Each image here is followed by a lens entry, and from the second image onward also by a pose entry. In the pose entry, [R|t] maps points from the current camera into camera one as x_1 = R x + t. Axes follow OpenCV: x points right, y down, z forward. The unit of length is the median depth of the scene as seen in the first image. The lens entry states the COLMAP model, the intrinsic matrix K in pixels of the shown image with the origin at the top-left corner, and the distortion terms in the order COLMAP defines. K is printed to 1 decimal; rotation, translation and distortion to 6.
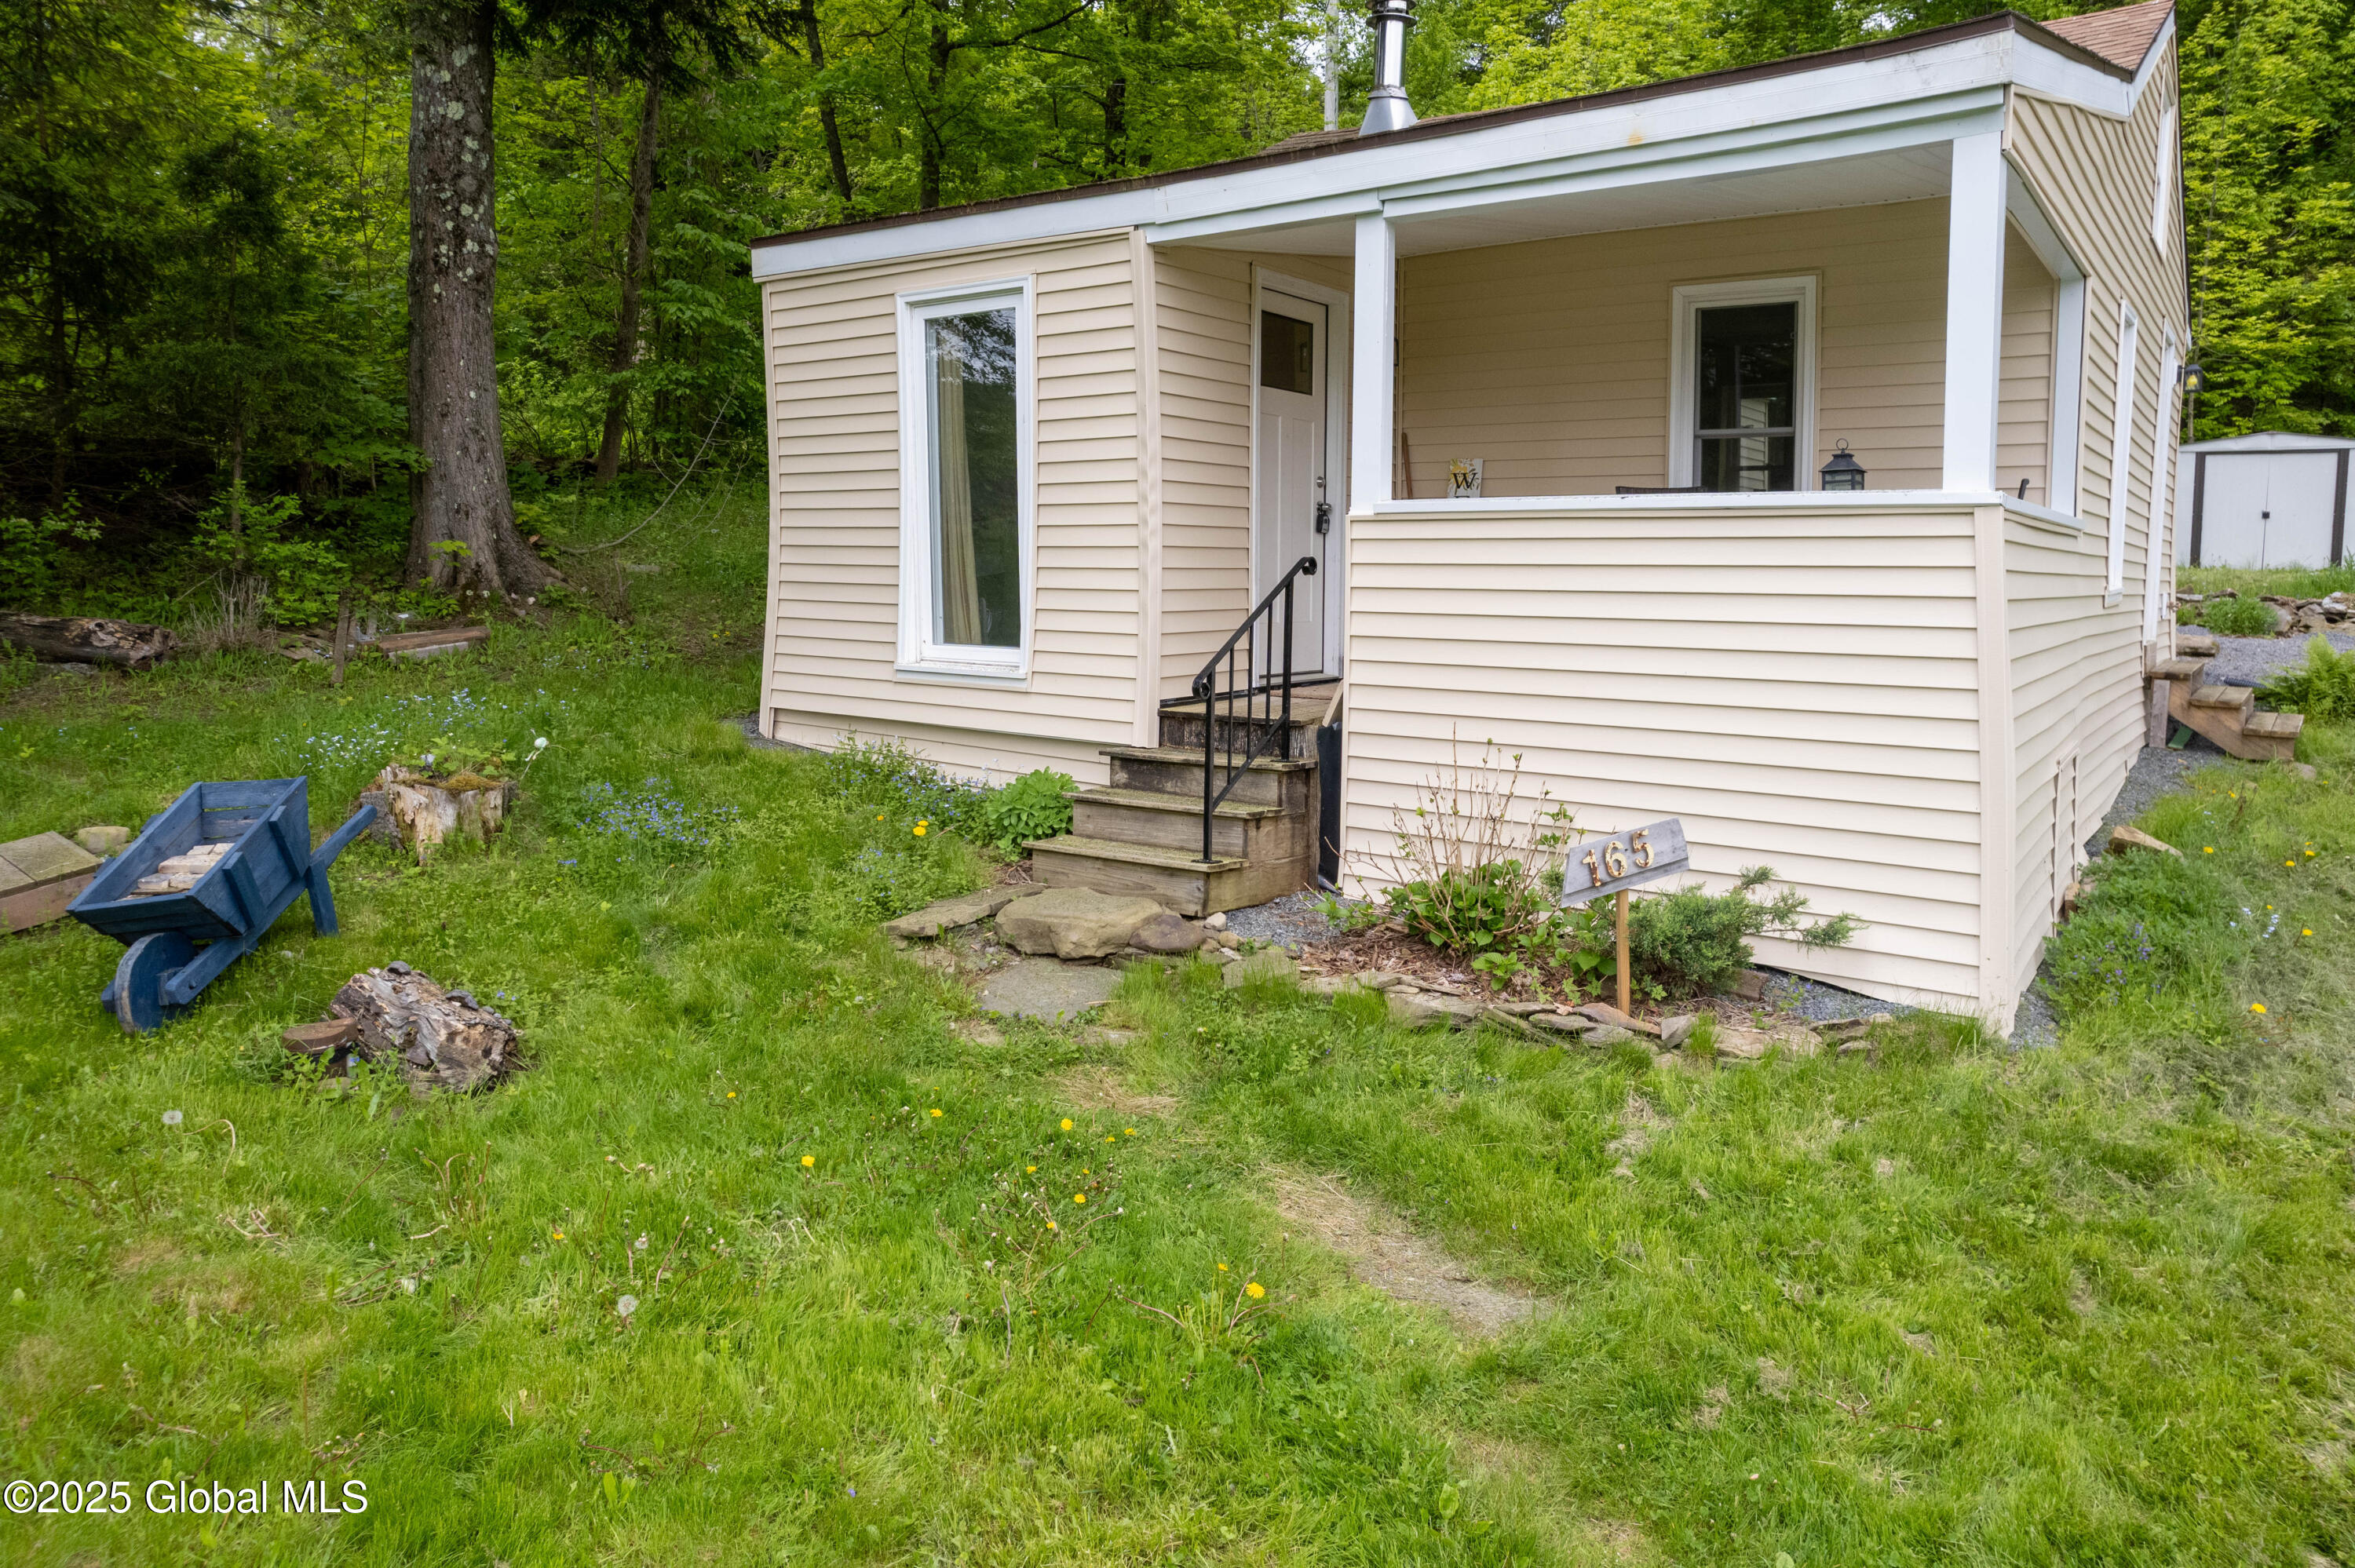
lens RADIAL K [[1524.5, 0, 1169.7], [0, 1524.5, 679.2], [0, 0, 1]] dist [-0.012635, 0.001871]
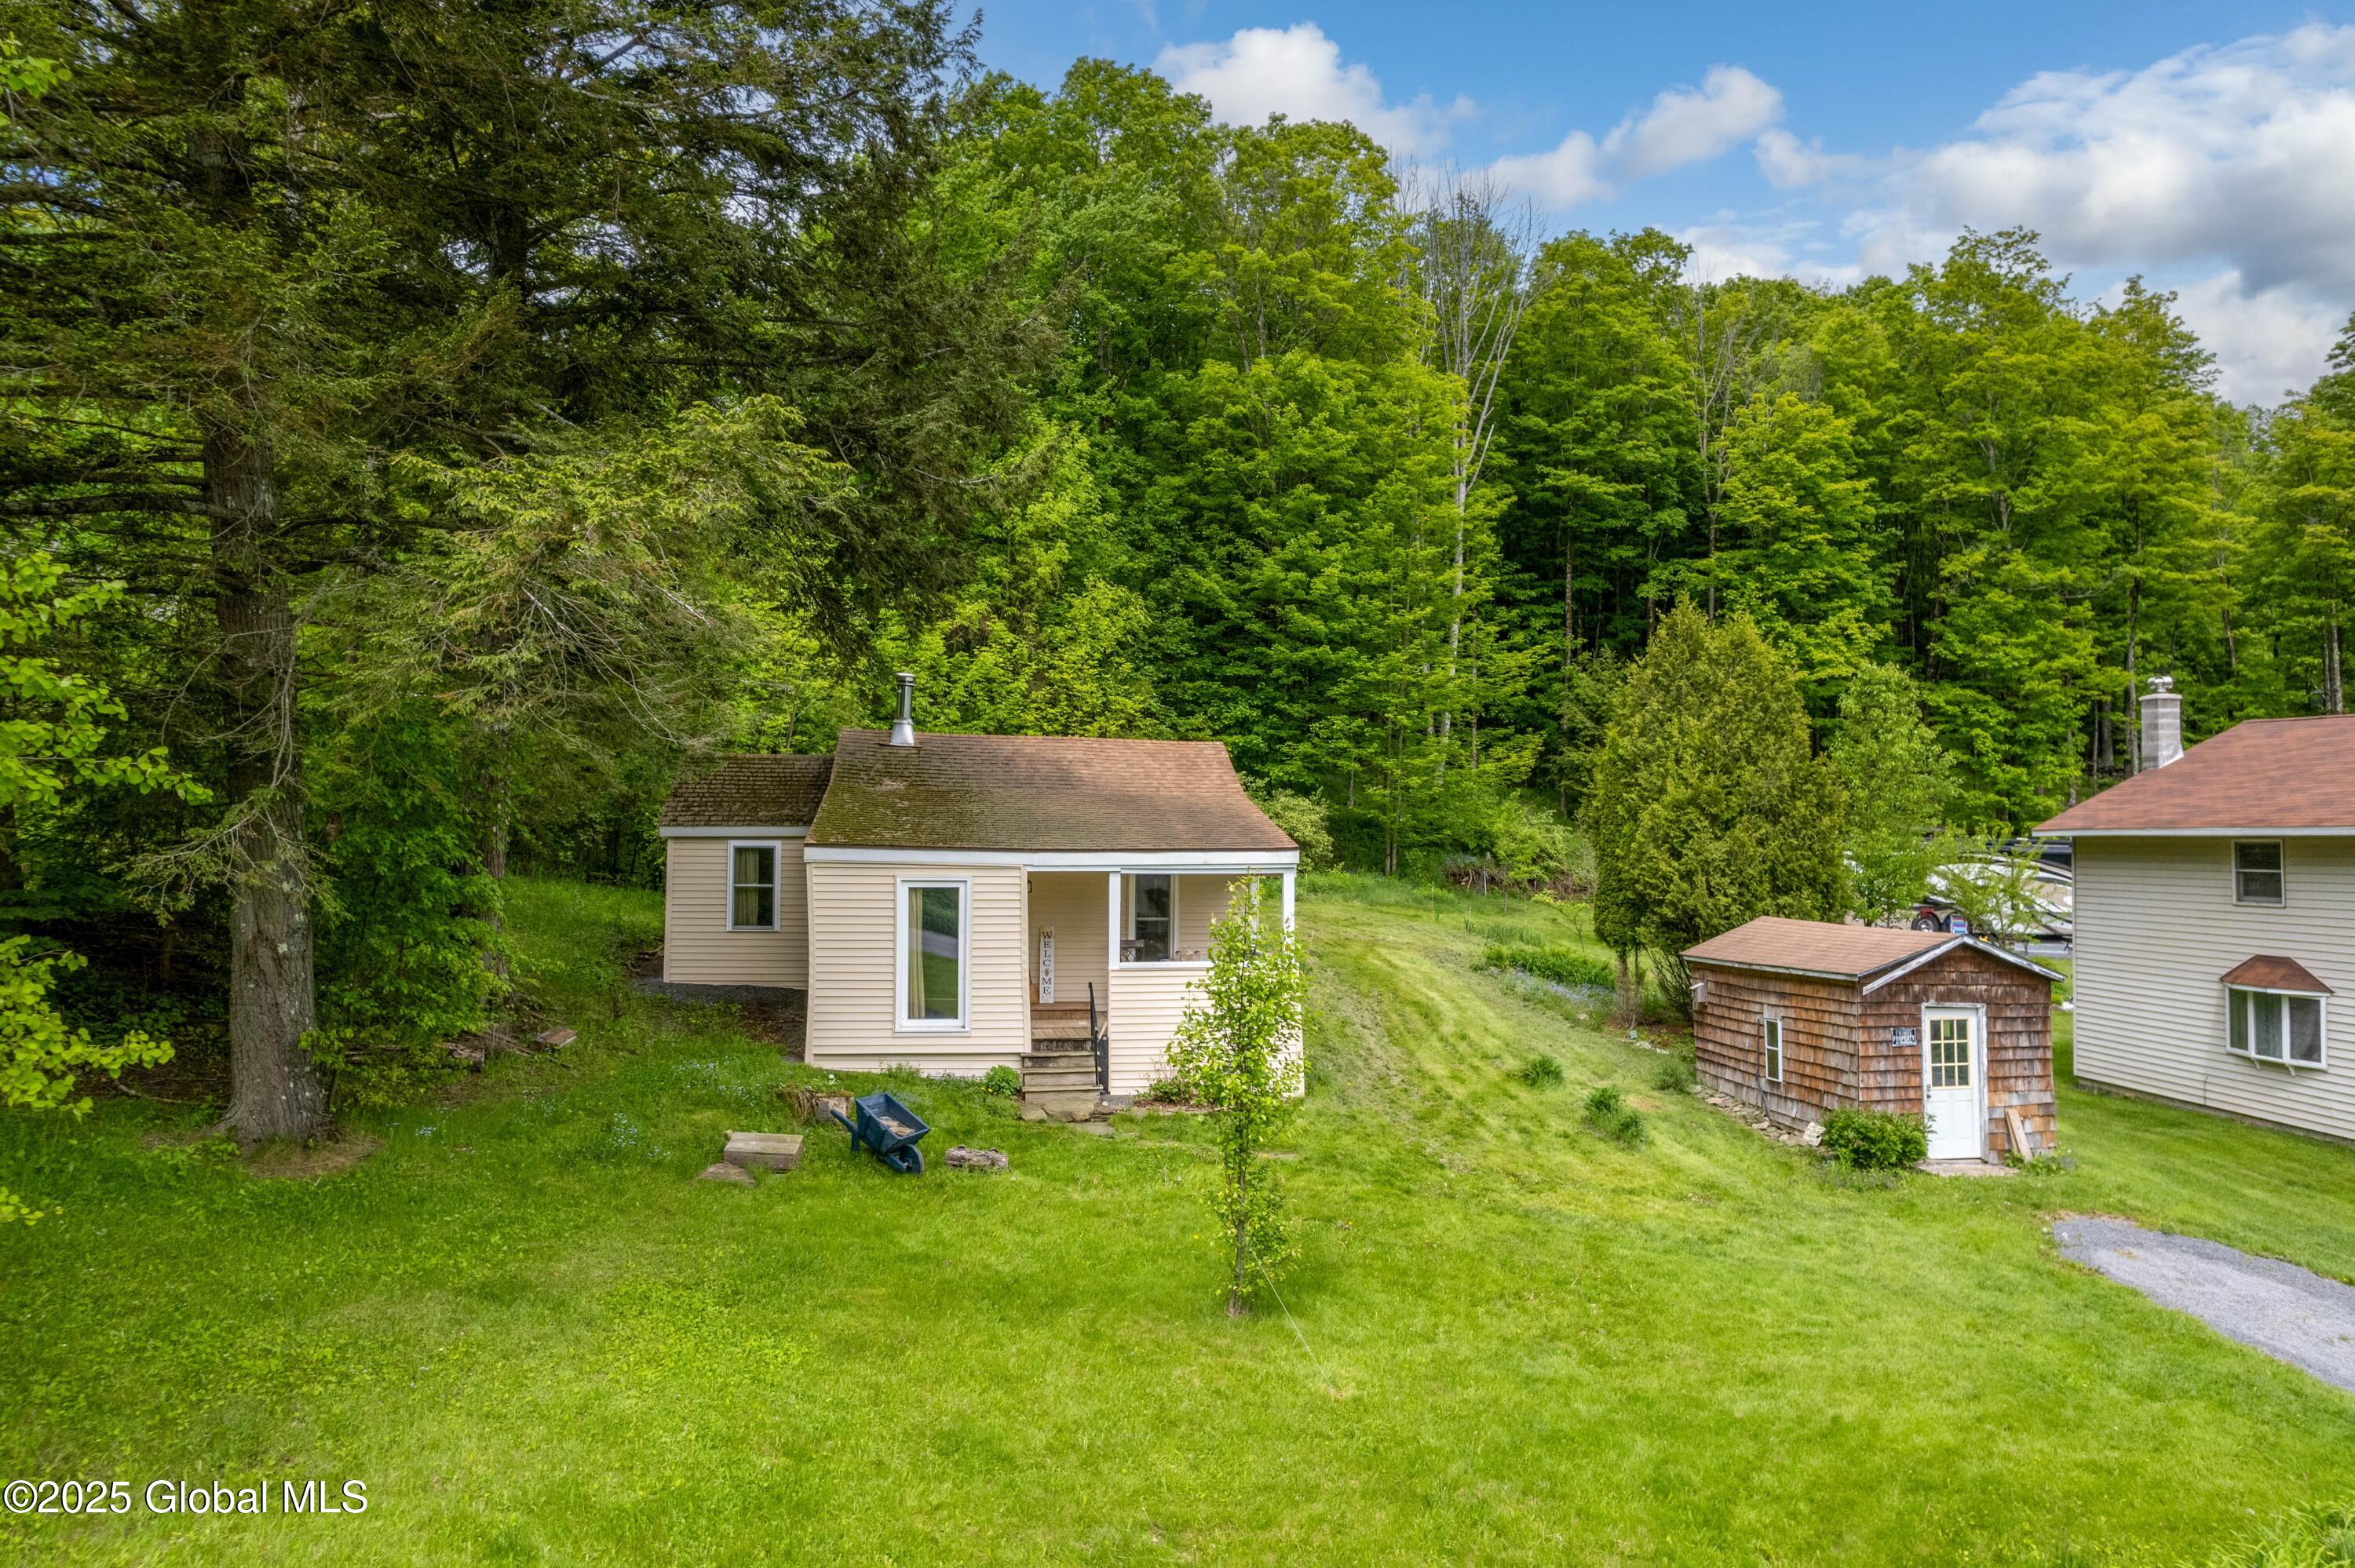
lens RADIAL K [[1490.7, 0, 1146.1], [0, 1490.7, 822.6], [0, 0, 1]] dist [-0.078316, 0.036733]
pose [[0.715238, 0.000591, 0.698880, -1.841623], [0.053673, 0.997000, -0.055772, -0.220466], [-0.696817, 0.077401, 0.713061, -1.149646]]
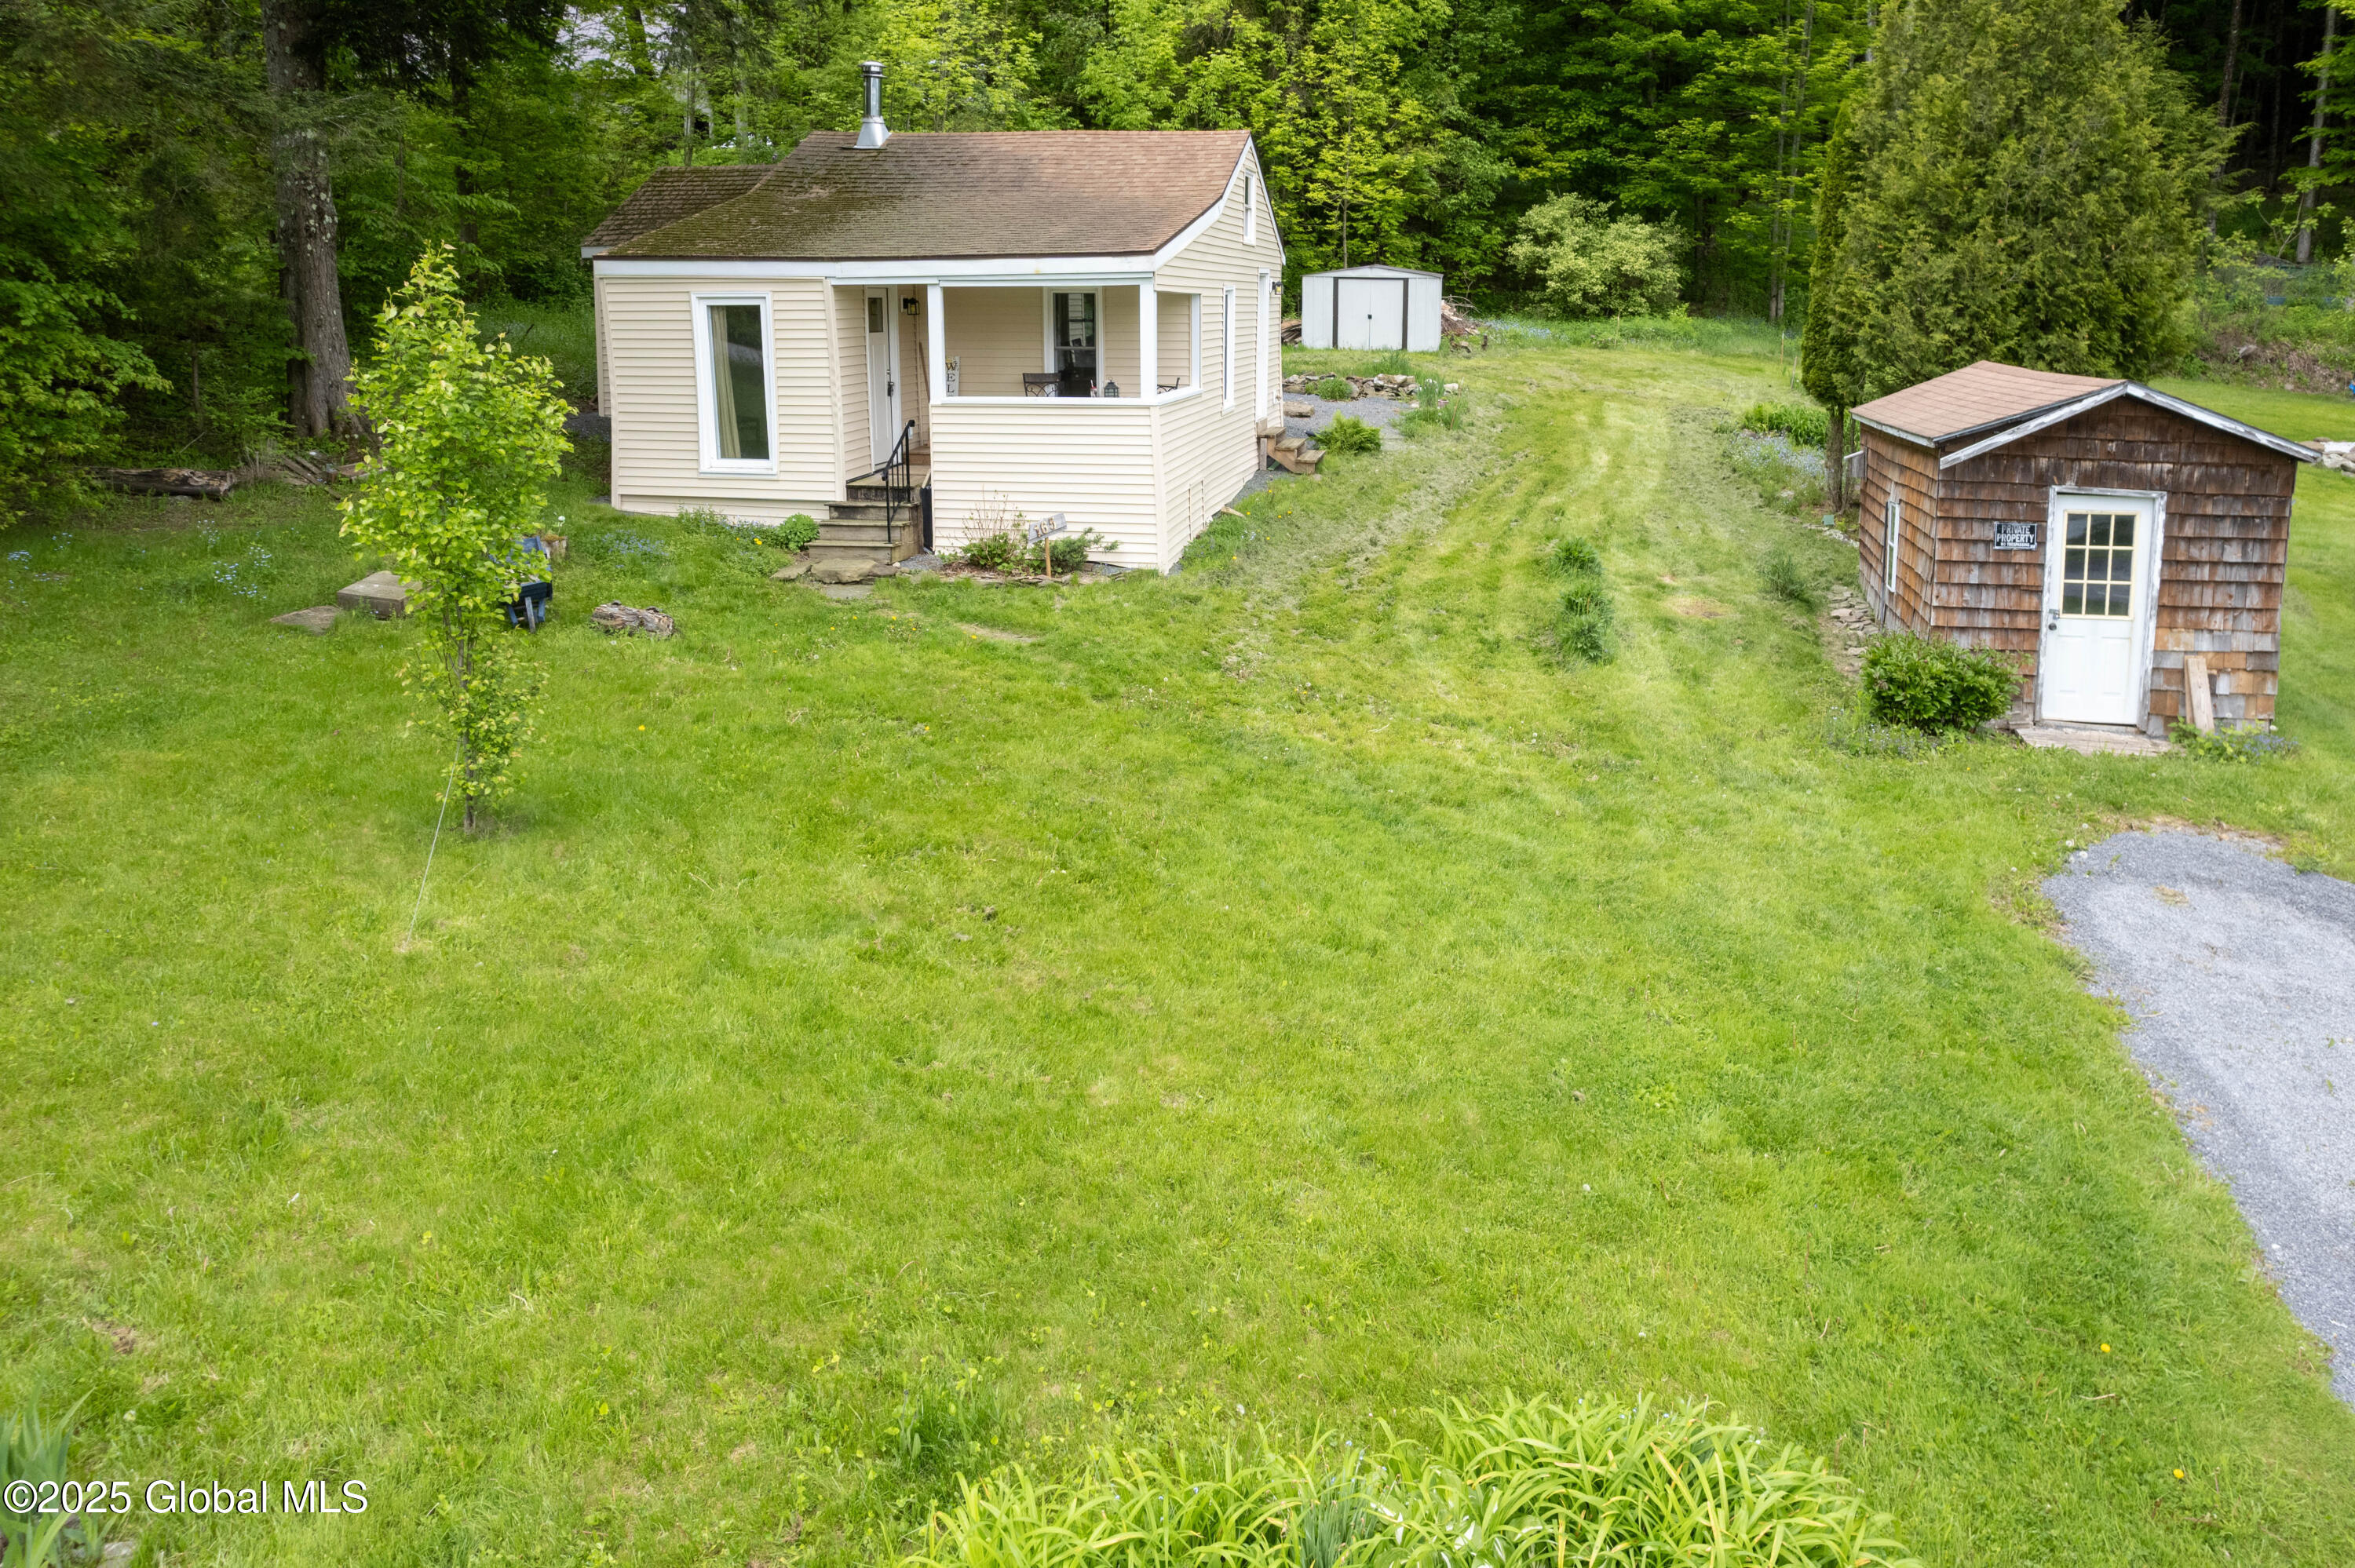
lens RADIAL K [[1577.9, 0, 1169.5], [0, 1577.9, 574.5], [0, 0, 1]] dist [-0.129945, 0.131221]
pose [[0.911023, -0.084227, 0.403661, -0.569149], [0.041185, 0.992608, 0.114166, -0.103183], [-0.410293, -0.087383, 0.907758, -1.476598]]
